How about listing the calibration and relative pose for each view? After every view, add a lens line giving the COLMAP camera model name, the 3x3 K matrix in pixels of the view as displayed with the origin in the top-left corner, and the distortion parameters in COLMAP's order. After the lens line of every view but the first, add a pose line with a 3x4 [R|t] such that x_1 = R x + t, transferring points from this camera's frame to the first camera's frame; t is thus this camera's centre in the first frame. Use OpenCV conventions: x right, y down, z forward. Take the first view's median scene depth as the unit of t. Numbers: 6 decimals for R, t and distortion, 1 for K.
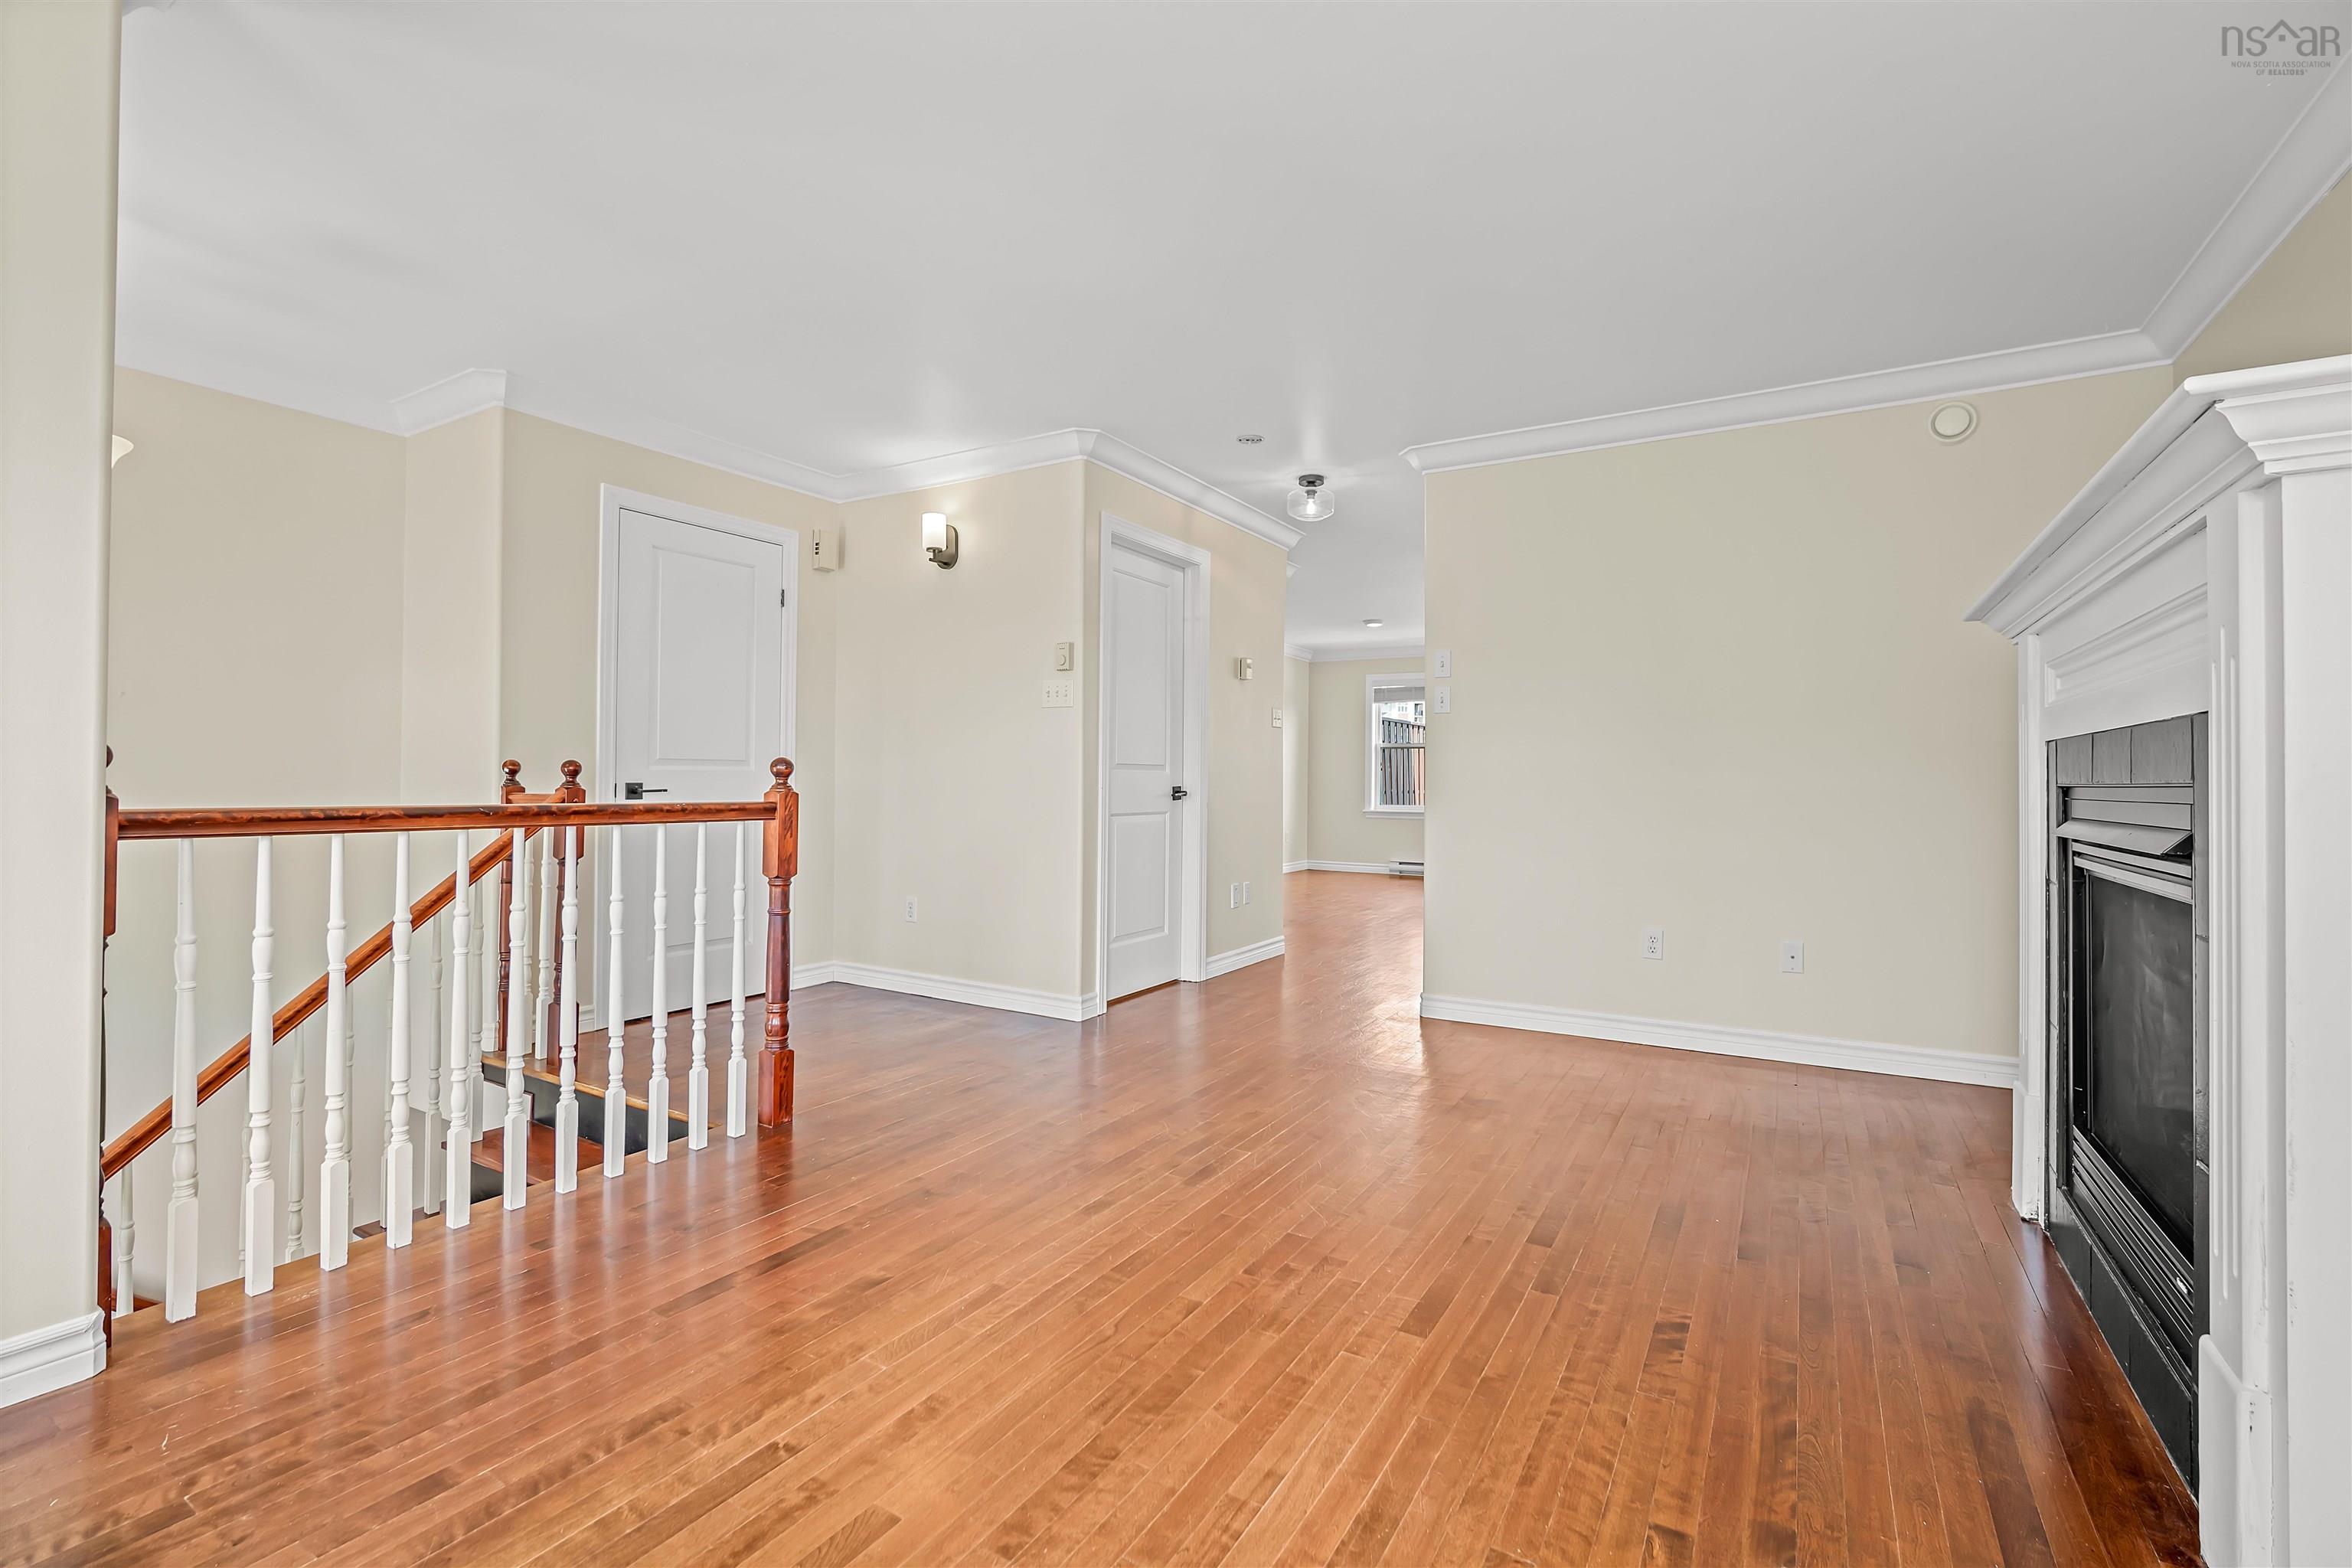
lens RADIAL K [[1023.8, 0, 1178.9], [0, 1023.8, 770.6], [0, 0, 1]] dist [-0.014359, 0.005565]
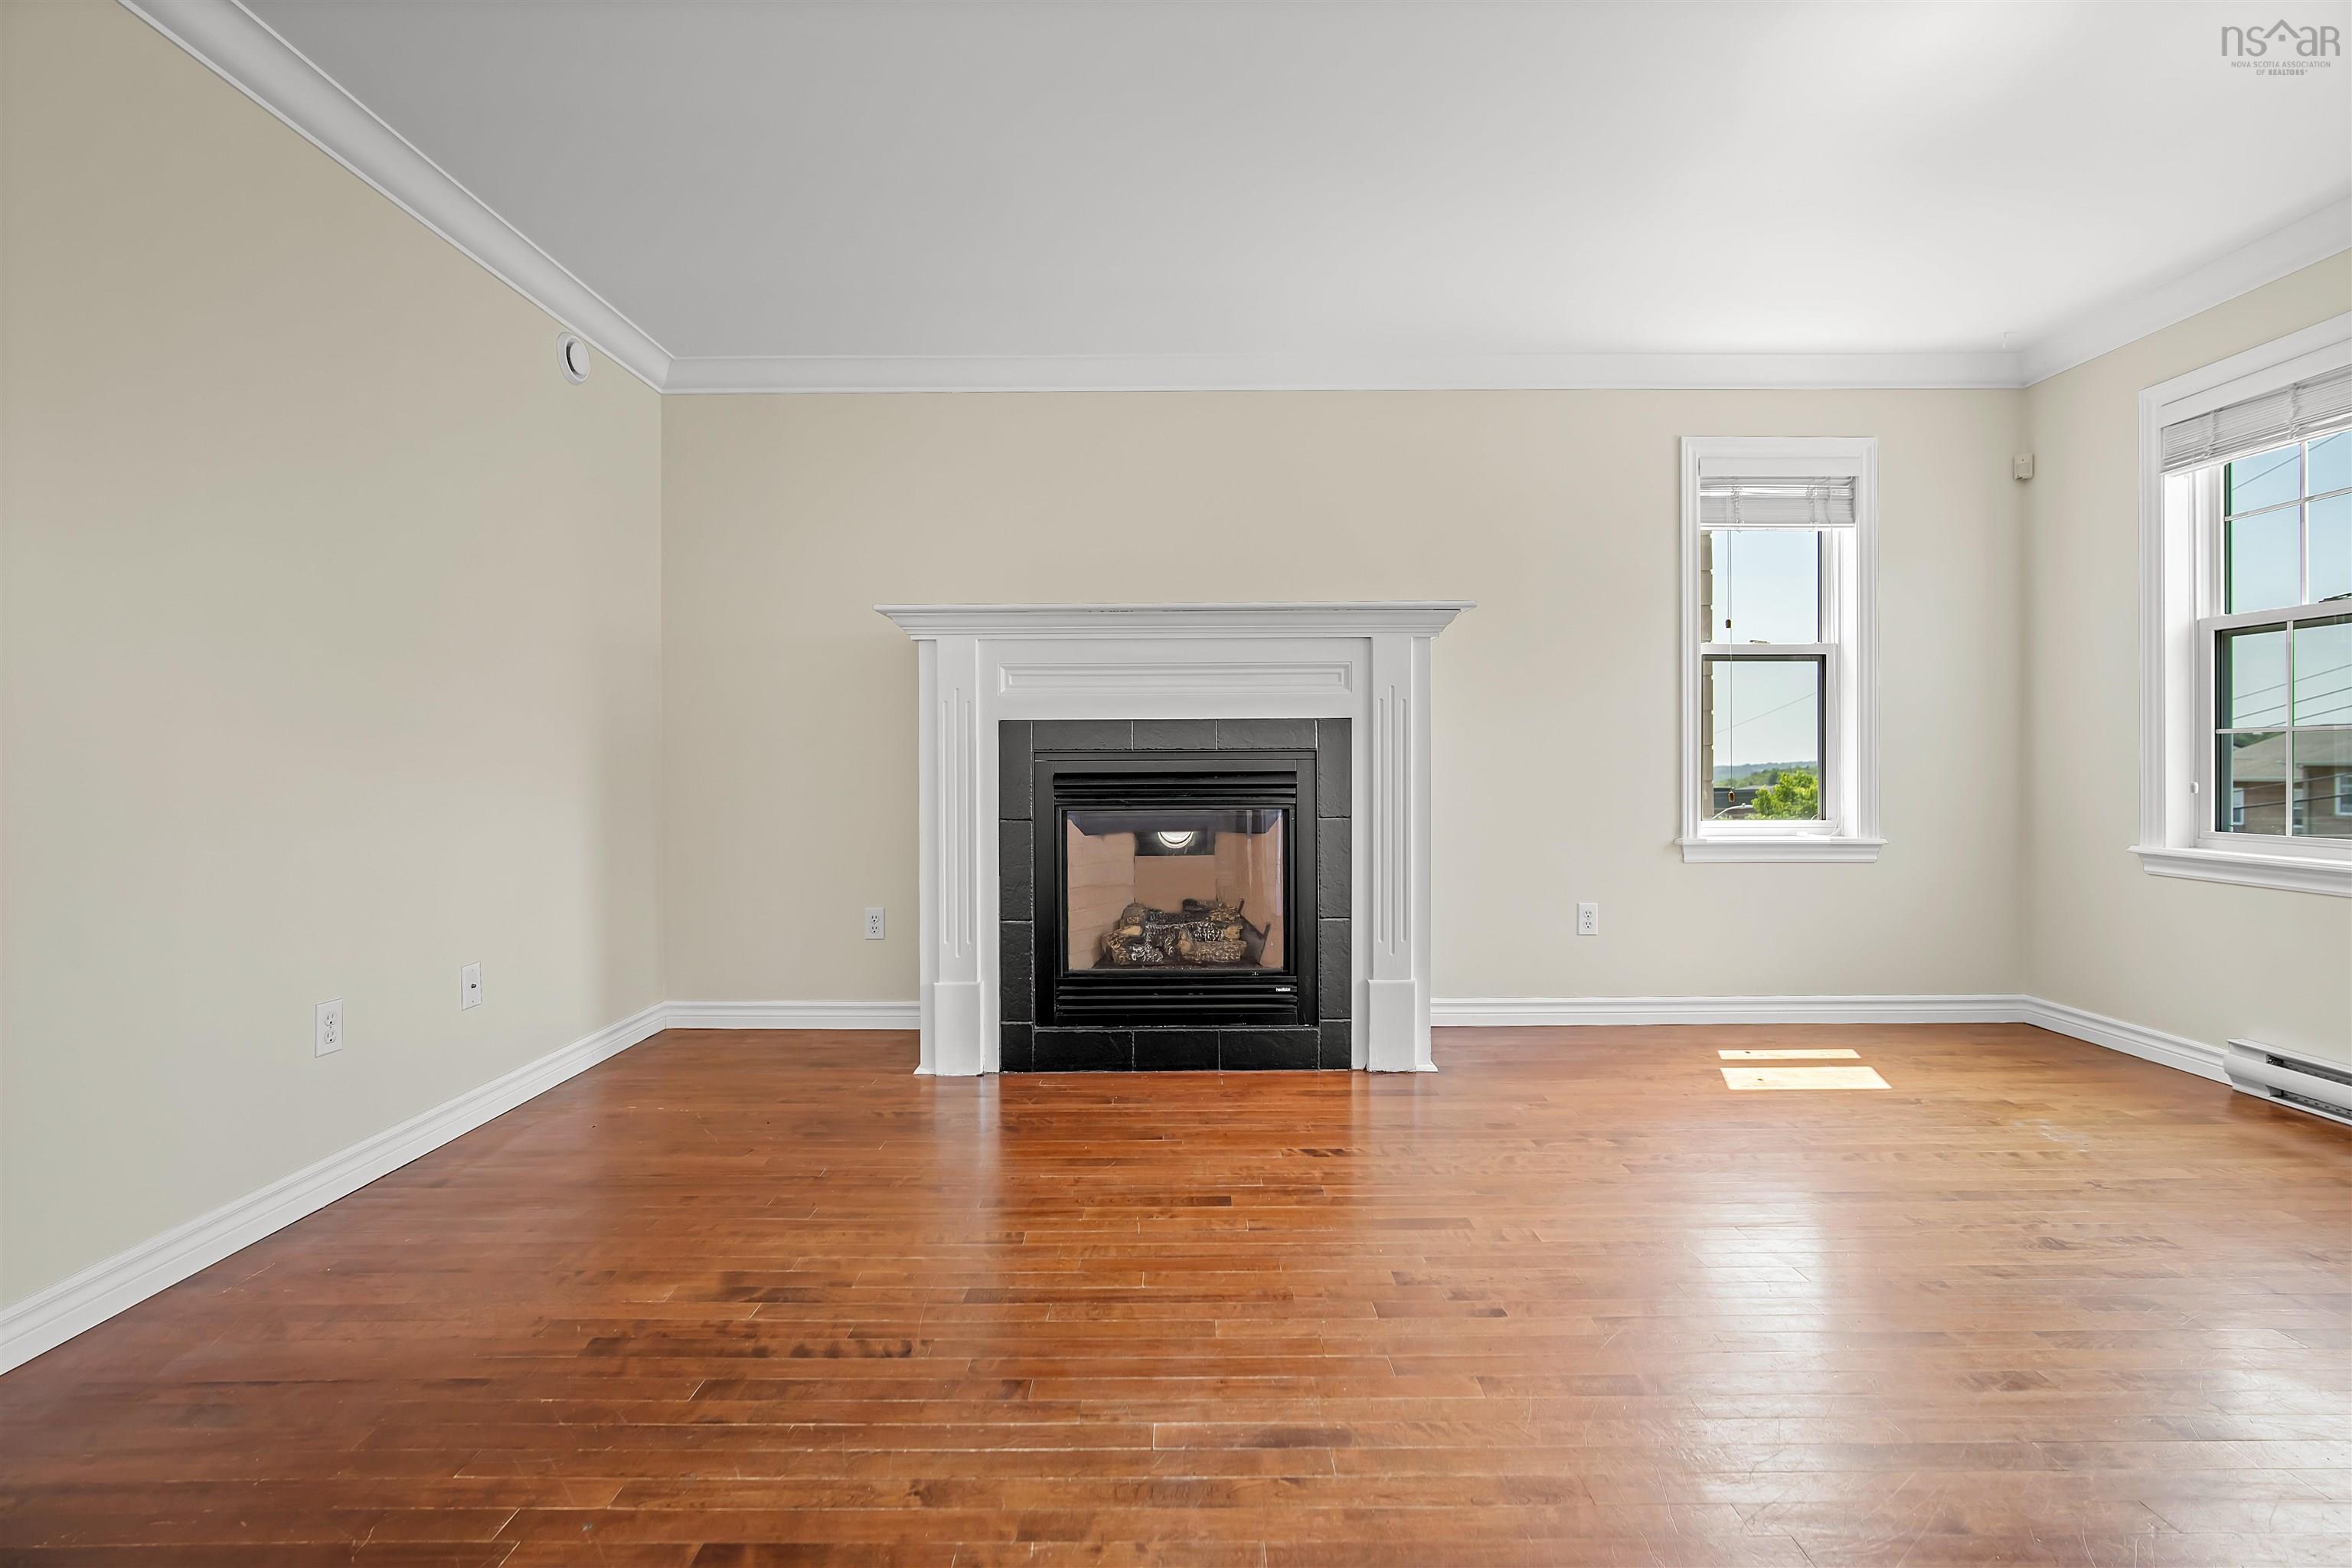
lens RADIAL K [[1023.8, 0, 1178.9], [0, 1023.8, 770.6], [0, 0, 1]] dist [-0.014359, 0.005565]
pose [[-0.515224, -0.004802, 0.857042, -0.426536], [-0.005530, 0.999982, 0.002279, 0.031518], [-0.857038, -0.003566, -0.515241, 1.369774]]
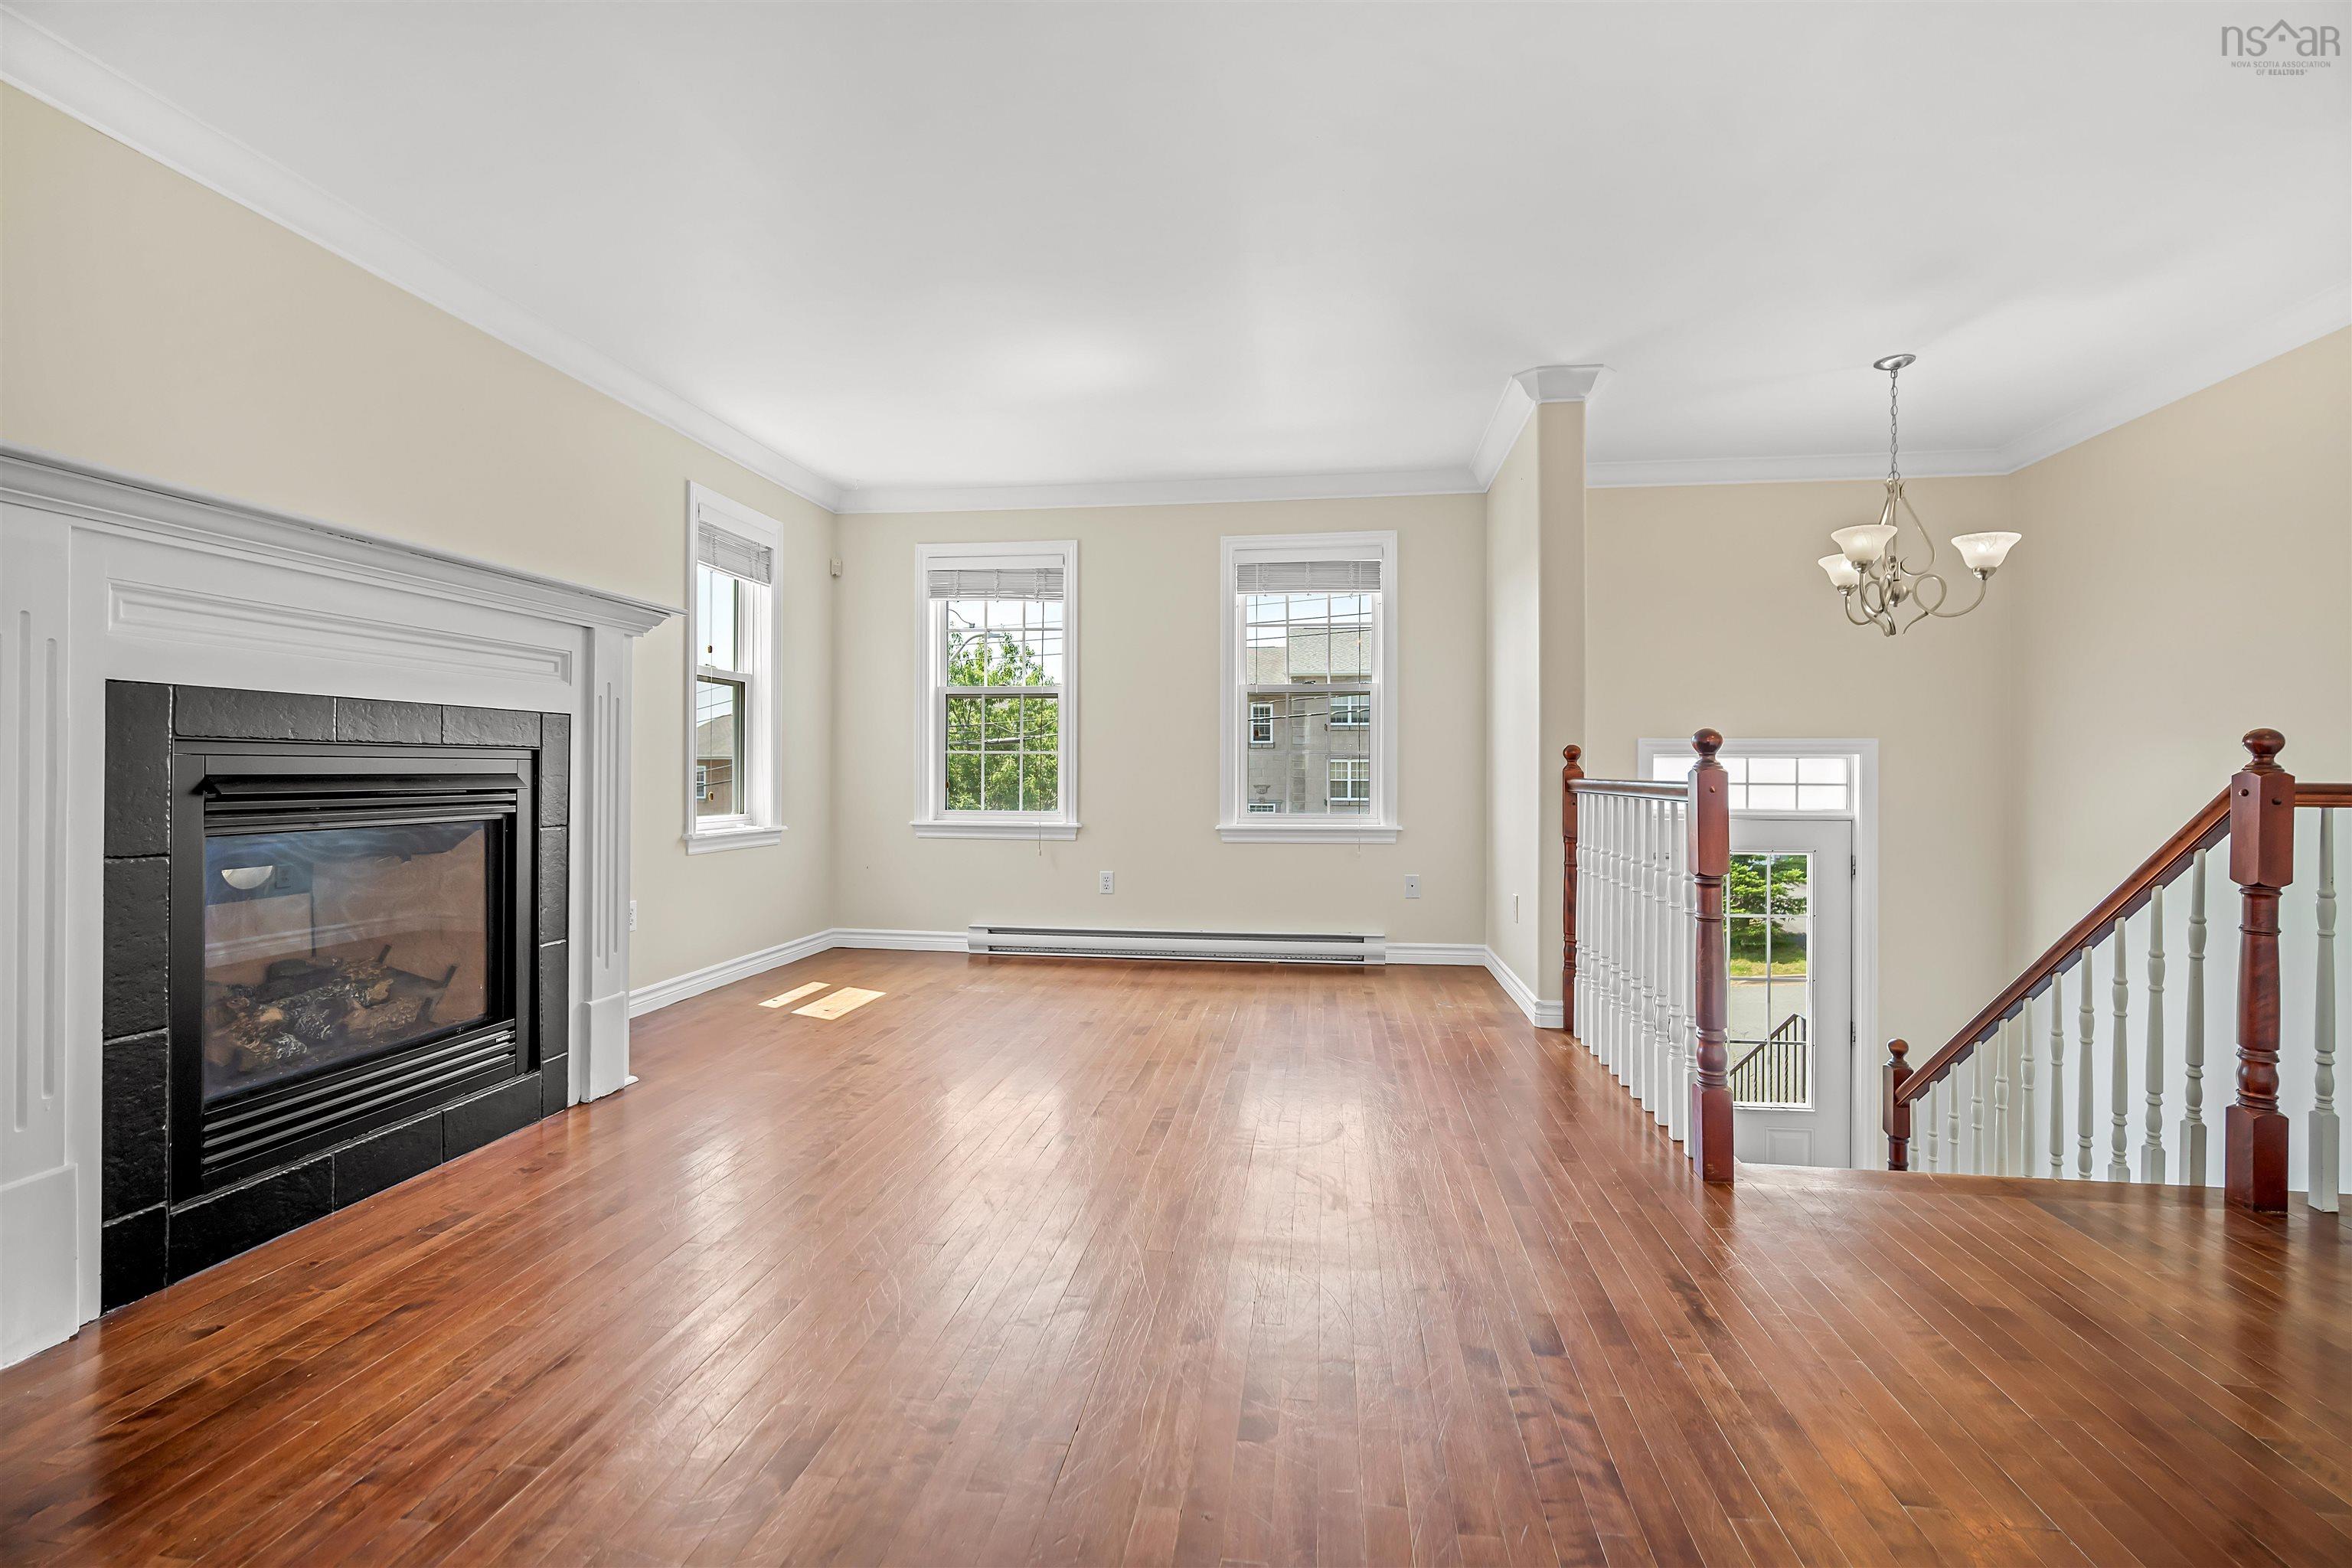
lens RADIAL K [[1019.6, 0, 1178.7], [0, 1019.6, 771.0], [0, 0, 1]] dist [-0.016013, 0.005299]
pose [[-0.921851, -0.010961, -0.387389, 0.363260], [-0.007559, 0.999918, -0.010307, 0.037520], [0.387470, -0.006573, -0.921859, 1.829985]]
